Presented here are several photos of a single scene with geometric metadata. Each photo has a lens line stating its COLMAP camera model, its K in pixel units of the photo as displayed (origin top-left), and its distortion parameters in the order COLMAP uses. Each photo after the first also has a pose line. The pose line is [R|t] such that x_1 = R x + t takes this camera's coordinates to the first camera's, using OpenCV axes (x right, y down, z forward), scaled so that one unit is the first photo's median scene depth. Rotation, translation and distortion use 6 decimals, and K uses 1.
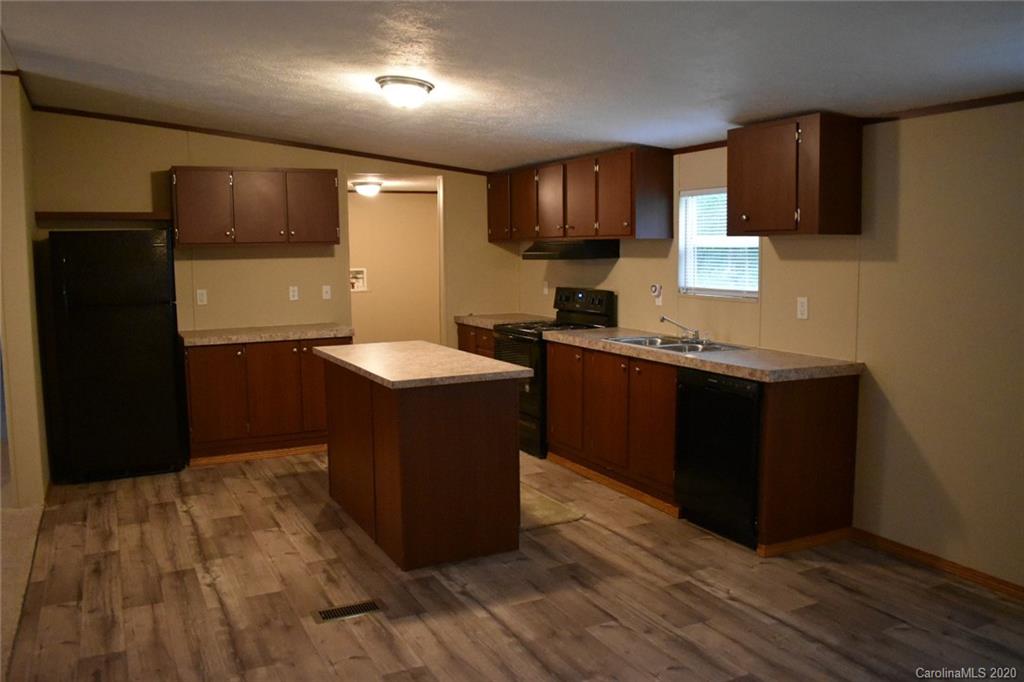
lens RADIAL K [[822.3, 0, 512.0], [0, 822.3, 341.0], [0, 0, 1]] dist [-0.090563, 0.007462]
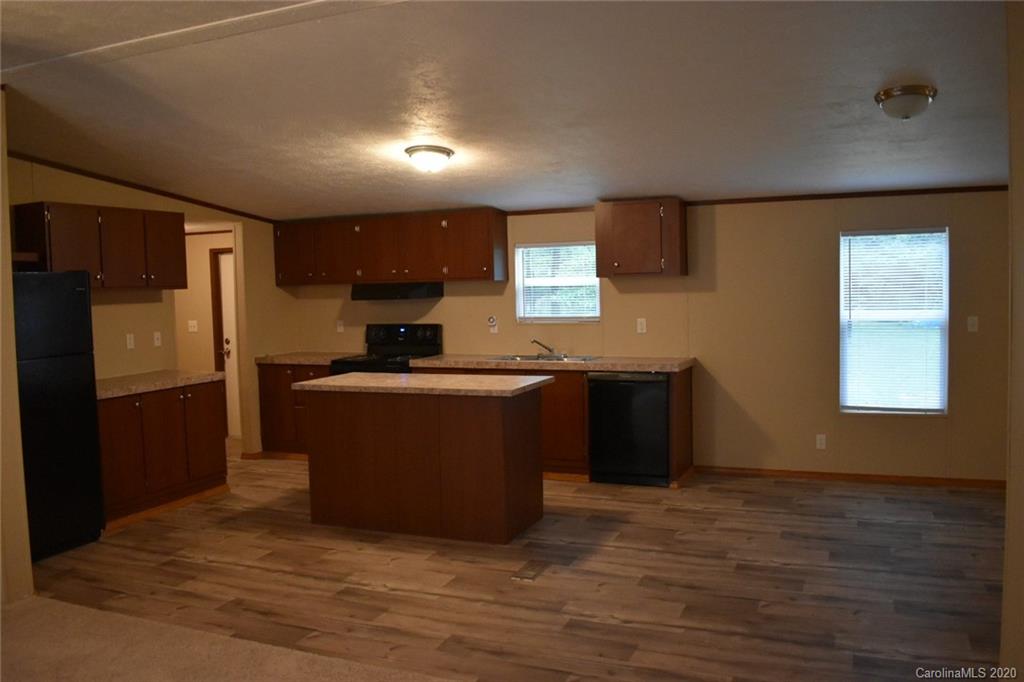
lens RADIAL K [[822.3, 0, 512.0], [0, 822.3, 341.0], [0, 0, 1]] dist [-0.090563, 0.007462]
pose [[0.764512, -0.051014, 0.642588, -0.775564], [0.086706, 0.995943, -0.024091, 0.002744], [-0.638752, 0.074134, 0.765833, 0.011078]]
